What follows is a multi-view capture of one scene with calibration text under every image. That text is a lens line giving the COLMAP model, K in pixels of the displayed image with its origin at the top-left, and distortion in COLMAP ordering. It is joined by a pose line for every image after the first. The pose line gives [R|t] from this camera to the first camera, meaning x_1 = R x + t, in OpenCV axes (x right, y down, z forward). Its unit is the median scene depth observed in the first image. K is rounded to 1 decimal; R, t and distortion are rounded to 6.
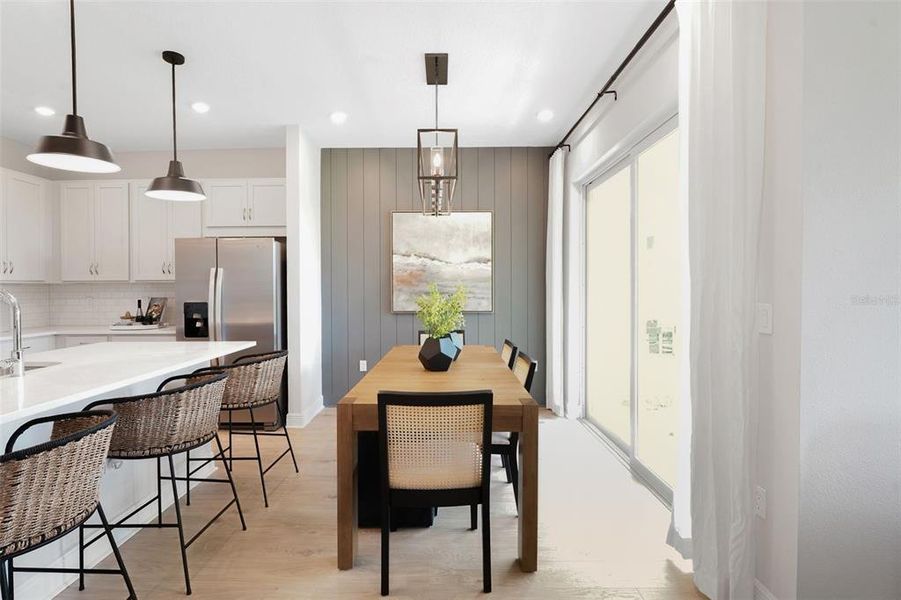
lens RADIAL K [[432.6, 0, 442.3], [0, 432.6, 291.8], [0, 0, 1]] dist [-0.006171, -0.002420]
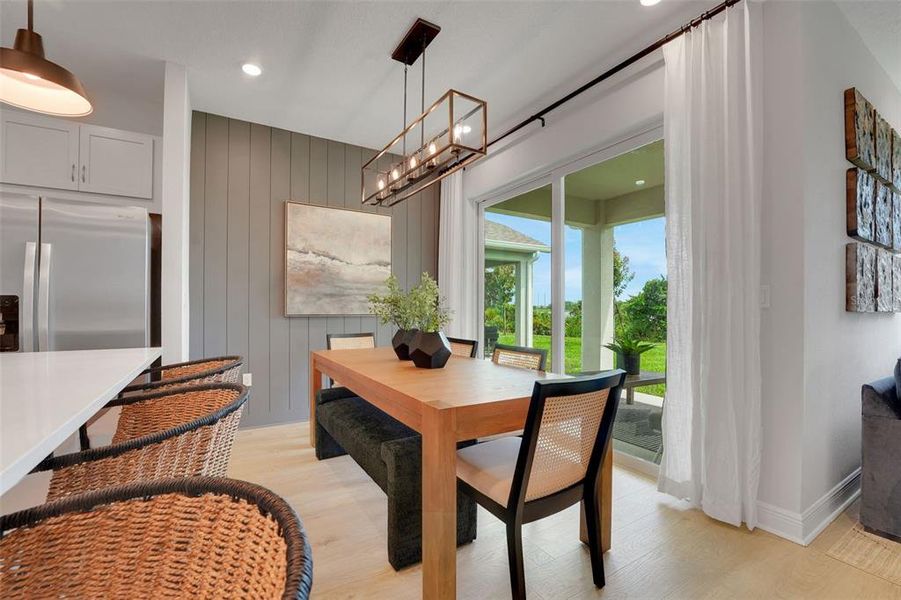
lens RADIAL K [[378.2, 0, 436.9], [0, 378.2, 309.0], [0, 0, 1]] dist [-0.024720, 0.001196]
pose [[0.859367, 0.005783, 0.511327, -0.289223], [-0.001983, 0.999966, -0.007978, 0.046600], [-0.511356, 0.005842, 0.859349, 0.223484]]
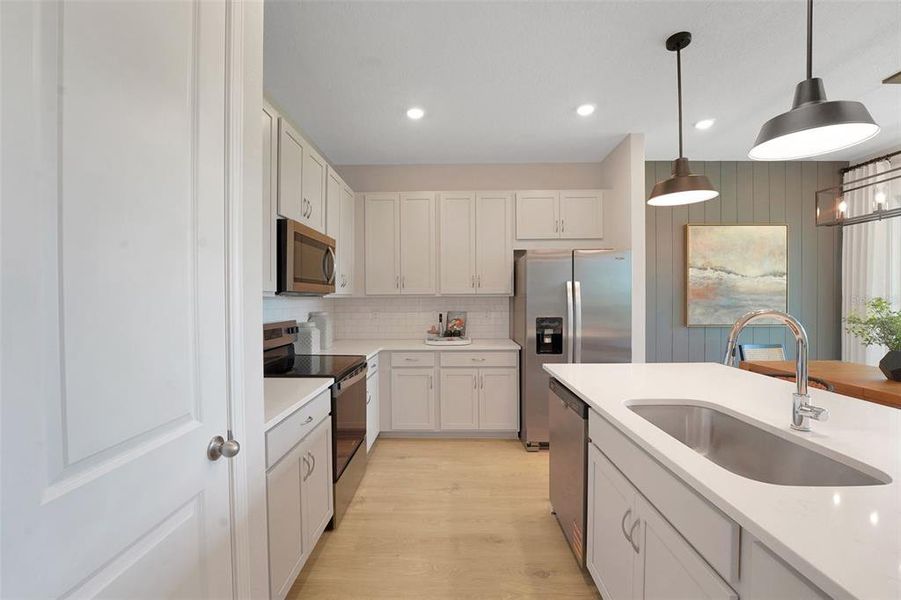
lens RADIAL K [[369.6, 0, 450.3], [0, 369.6, 300.2], [0, 0, 1]] dist [-0.012508, 0.000327]
pose [[0.999988, -0.000408, 0.004841, -0.794001], [0.000429, 0.999991, -0.004237, -0.009958], [-0.004839, 0.004239, 0.999979, 0.185899]]
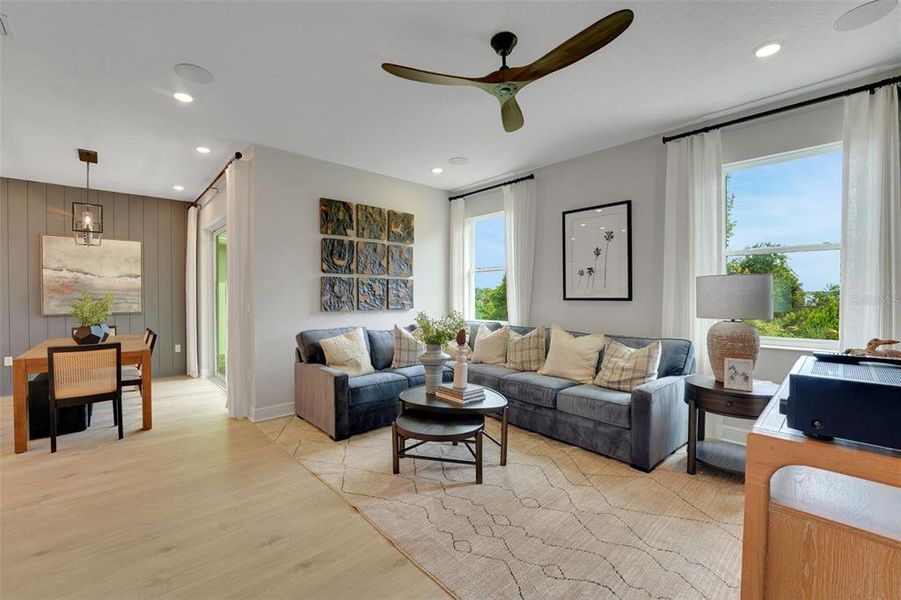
lens RADIAL K [[378.2, 0, 440.8], [0, 378.2, 299.3], [0, 0, 1]] dist [-0.024720, 0.001196]
pose [[0.739228, -0.006447, 0.673424, 0.022141], [0.008349, 0.999965, 0.000408, 0.012630], [-0.673403, 0.005321, 0.739256, -0.655285]]
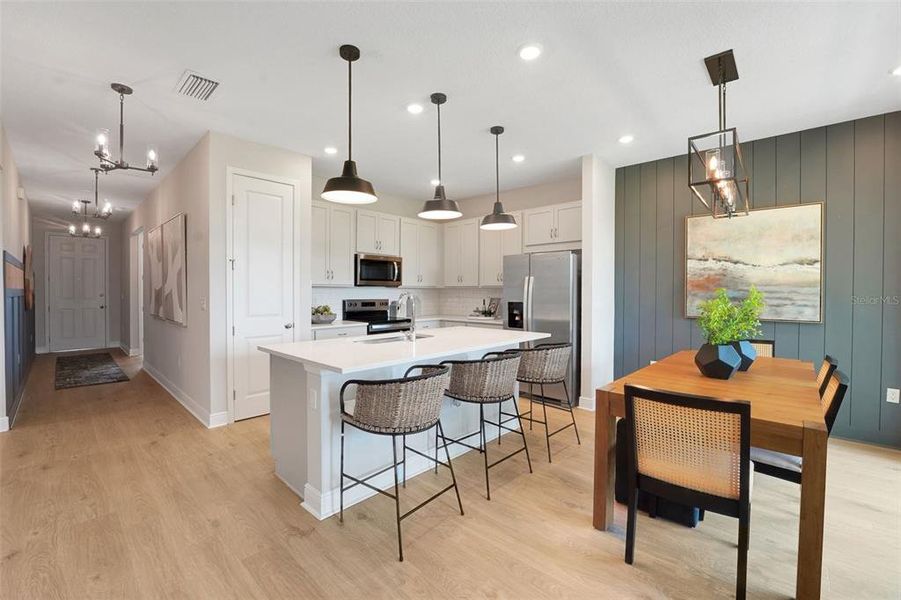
lens RADIAL K [[378.2, 0, 449.8], [0, 378.2, 295.4], [0, 0, 1]] dist [-0.024720, 0.001196]
pose [[0.738984, 0.014241, -0.673573, 0.077880], [-0.014170, 0.999884, 0.005594, 0.000093], [0.673574, 0.005411, 0.739100, -0.019387]]
